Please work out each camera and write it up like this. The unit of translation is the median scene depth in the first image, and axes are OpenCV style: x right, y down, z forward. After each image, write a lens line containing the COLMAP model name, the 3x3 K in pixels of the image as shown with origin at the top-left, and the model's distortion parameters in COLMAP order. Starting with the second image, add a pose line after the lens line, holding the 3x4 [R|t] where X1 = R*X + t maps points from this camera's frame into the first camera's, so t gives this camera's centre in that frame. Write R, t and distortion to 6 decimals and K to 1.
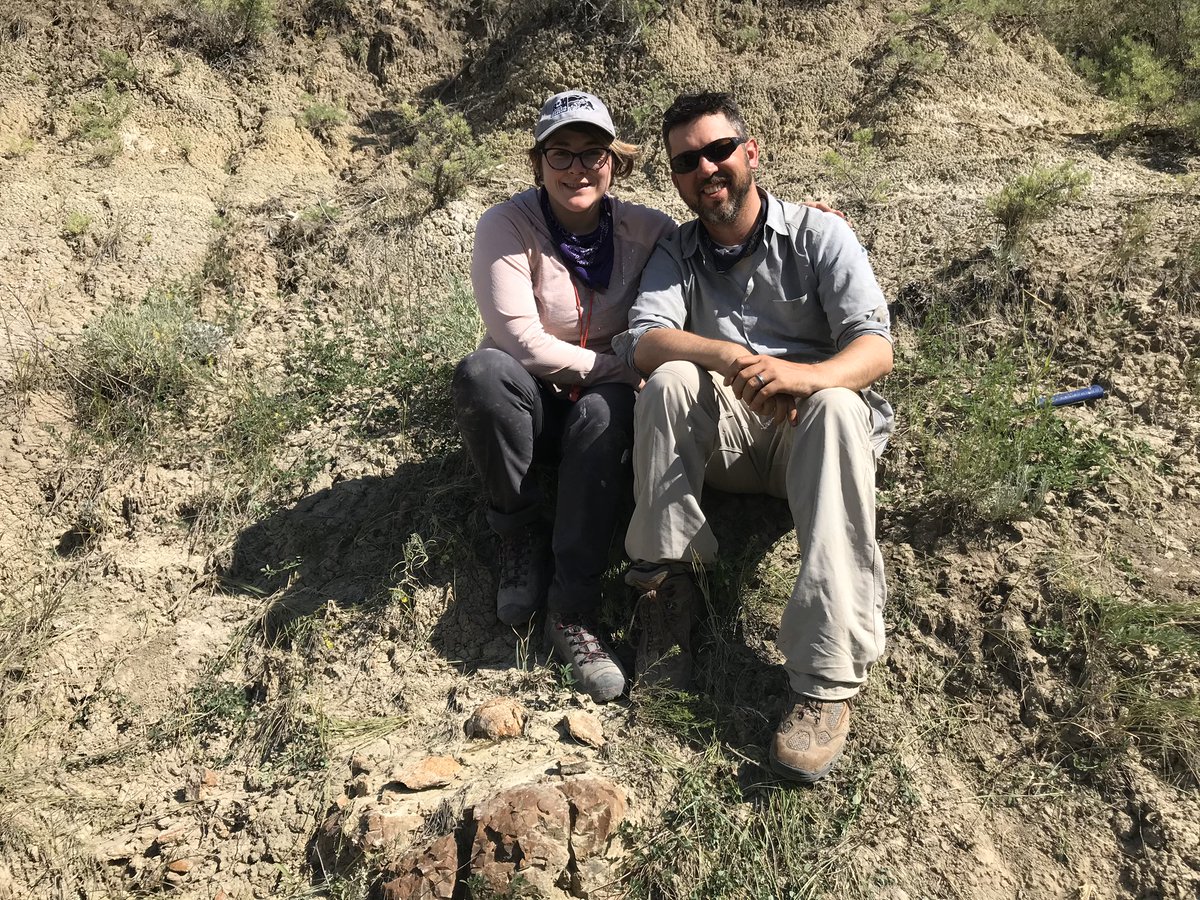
lens RADIAL K [[978.0, 0, 596.7], [0, 978.0, 453.4], [0, 0, 1]] dist [0.002700, -0.003346]
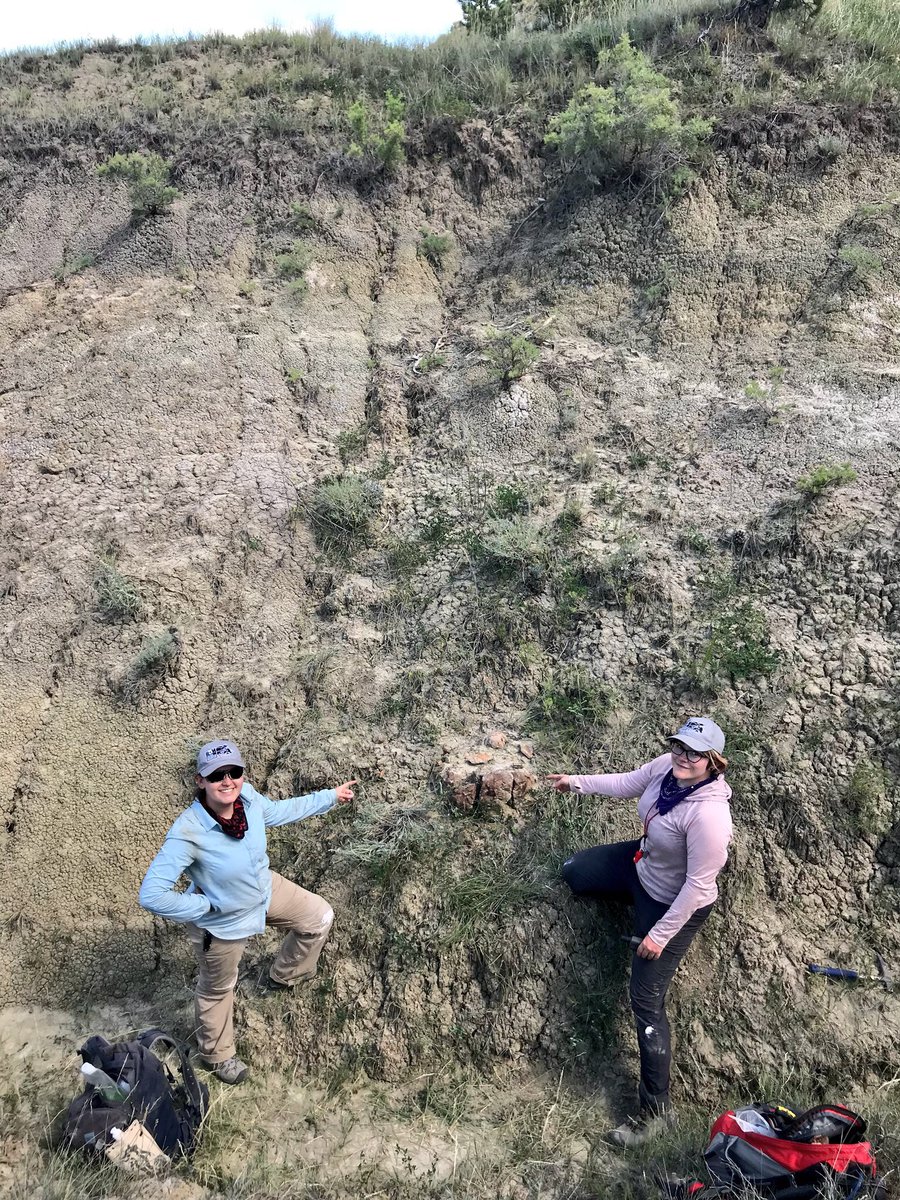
lens RADIAL K [[978.0, 0, 445.1], [0, 978.0, 603.7], [0, 0, 1]] dist [0.002700, -0.003346]
pose [[0.971091, 0.122248, -0.205033, 0.095816], [-0.055367, 0.950840, 0.304692, -0.321180], [0.232202, -0.284531, 0.930121, -0.512647]]
